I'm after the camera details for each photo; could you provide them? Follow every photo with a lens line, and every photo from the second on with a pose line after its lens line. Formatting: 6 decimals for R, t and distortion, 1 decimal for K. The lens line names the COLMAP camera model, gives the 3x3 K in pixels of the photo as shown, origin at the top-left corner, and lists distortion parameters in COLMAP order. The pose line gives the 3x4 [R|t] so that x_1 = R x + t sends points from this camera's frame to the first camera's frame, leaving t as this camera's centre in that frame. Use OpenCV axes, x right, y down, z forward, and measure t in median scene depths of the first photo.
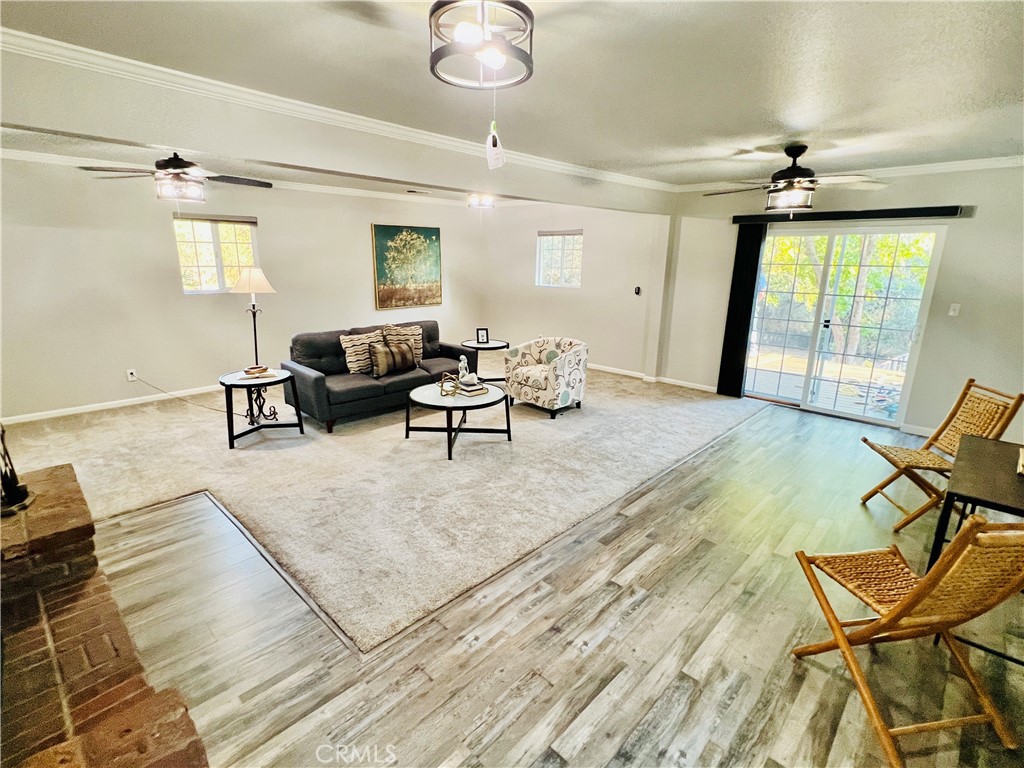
lens RADIAL K [[498.7, 0, 512.0], [0, 498.7, 384.0], [0, 0, 1]] dist [-0.001696, 0.000306]
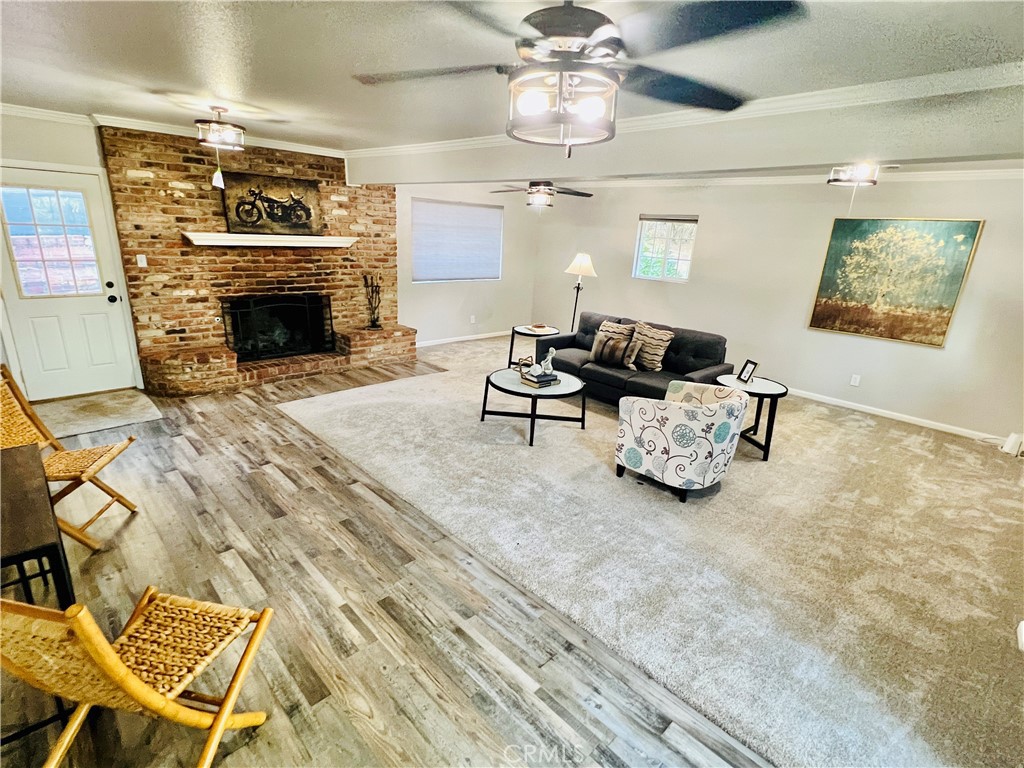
lens RADIAL K [[498.7, 0, 512.0], [0, 498.7, 384.0], [0, 0, 1]] dist [-0.001696, 0.000306]
pose [[-0.030262, 0.281209, -0.959169, 1.051395], [-0.298946, 0.913138, 0.277146, -0.292738], [0.953790, 0.295127, 0.056433, 1.074631]]
